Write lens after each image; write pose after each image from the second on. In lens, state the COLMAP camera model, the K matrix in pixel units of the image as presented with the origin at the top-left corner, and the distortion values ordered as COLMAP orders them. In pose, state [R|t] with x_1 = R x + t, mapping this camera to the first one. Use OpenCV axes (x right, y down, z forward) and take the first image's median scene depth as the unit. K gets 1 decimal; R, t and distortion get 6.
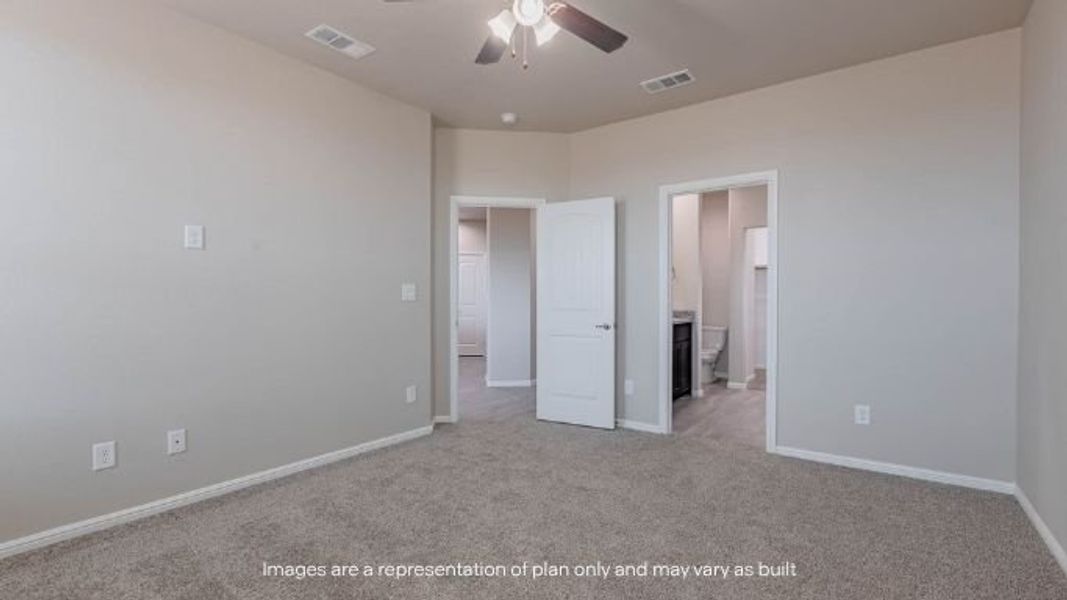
lens RADIAL K [[483.2, 0, 533.5], [0, 483.2, 300.0], [0, 0, 1]] dist [-0.000776, -0.000157]
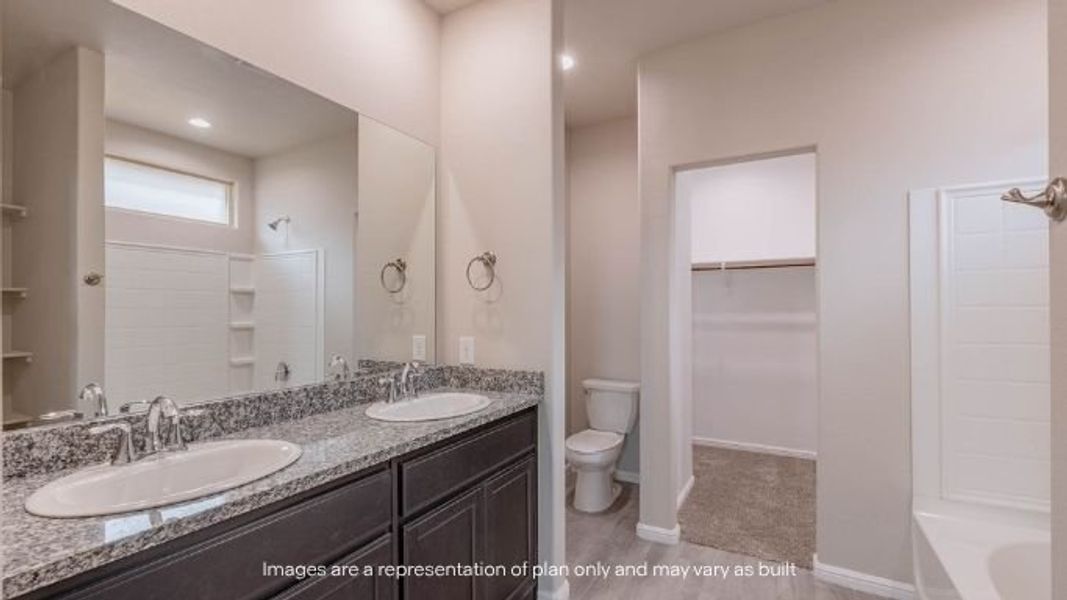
lens RADIAL K [[483.2, 0, 533.5], [0, 483.2, 300.0], [0, 0, 1]] dist [-0.000776, -0.000157]
pose [[0.989465, 0.007747, 0.144562, 0.235889], [-0.003751, 0.999604, -0.027897, -0.019395], [-0.144721, 0.027061, 0.989102, 0.556918]]
